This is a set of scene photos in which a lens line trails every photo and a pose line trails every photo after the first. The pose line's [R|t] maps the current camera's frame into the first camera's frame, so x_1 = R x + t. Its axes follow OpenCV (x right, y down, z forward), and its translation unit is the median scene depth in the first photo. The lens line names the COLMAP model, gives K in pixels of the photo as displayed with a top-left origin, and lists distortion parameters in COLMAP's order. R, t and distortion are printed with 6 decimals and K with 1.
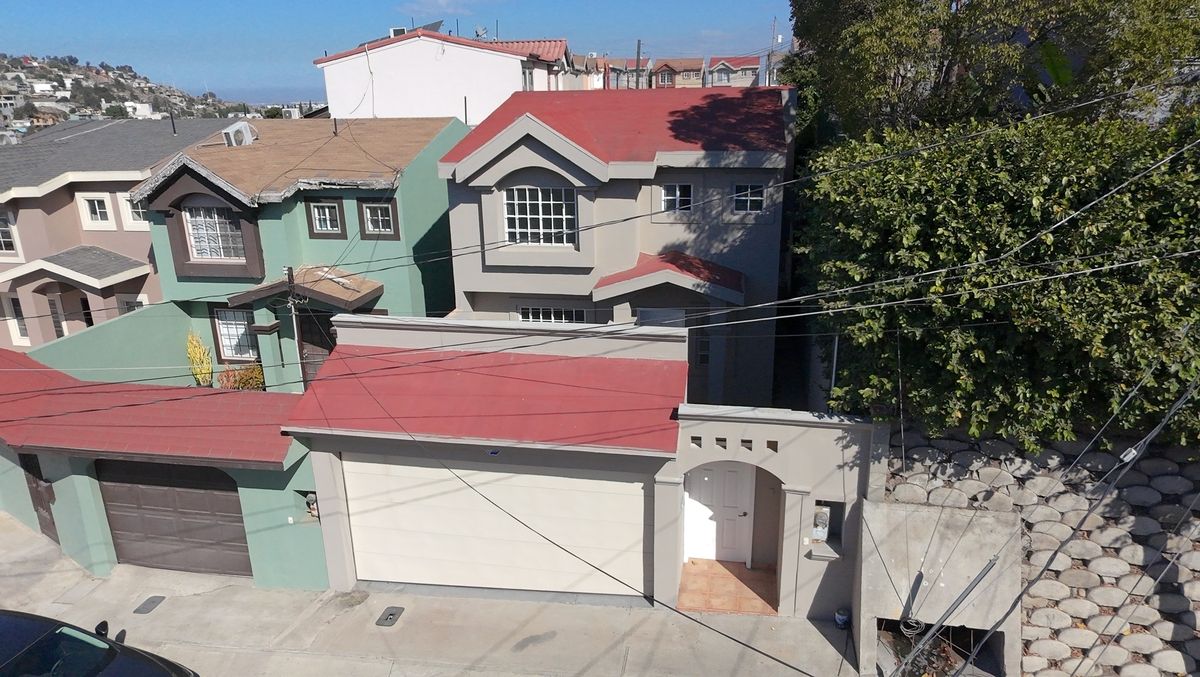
lens RADIAL K [[762.2, 0, 603.2], [0, 762.2, 341.0], [0, 0, 1]] dist [0.001801, -0.002244]
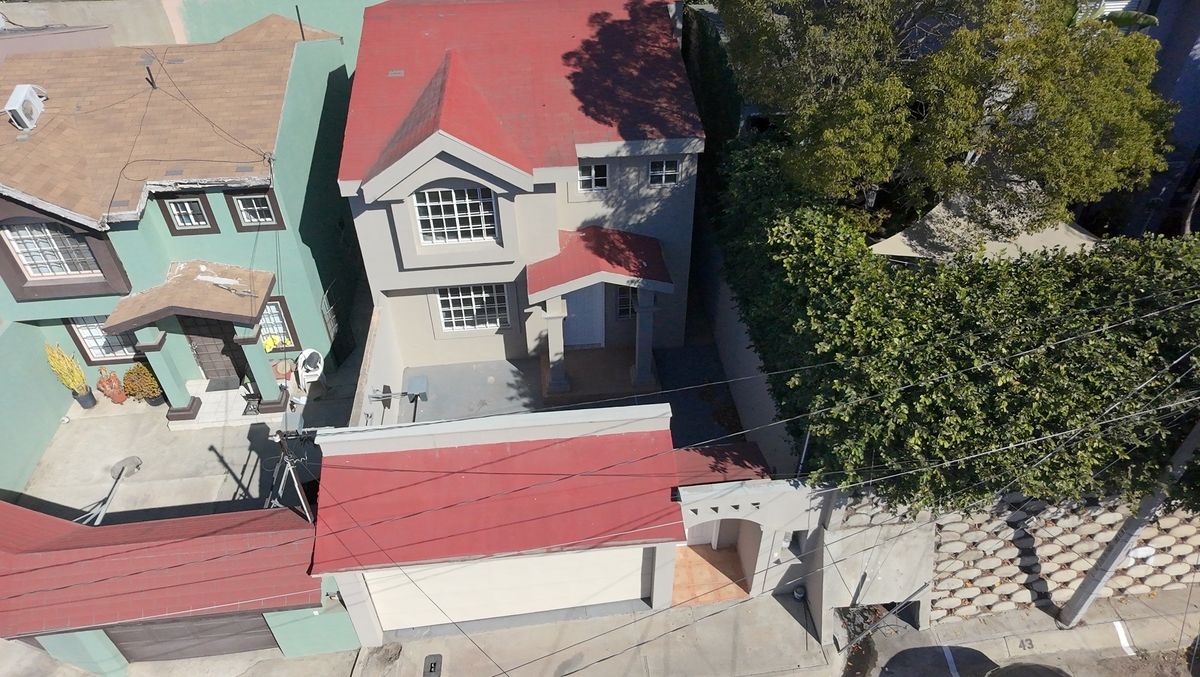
lens RADIAL K [[762.2, 0, 602.9], [0, 762.2, 337.9], [0, 0, 1]] dist [0.001801, -0.002244]
pose [[0.960007, -0.173370, 0.219838, -0.143625], [0.081719, 0.924528, 0.372251, -0.363412], [-0.267784, -0.339398, 0.901721, 0.044916]]
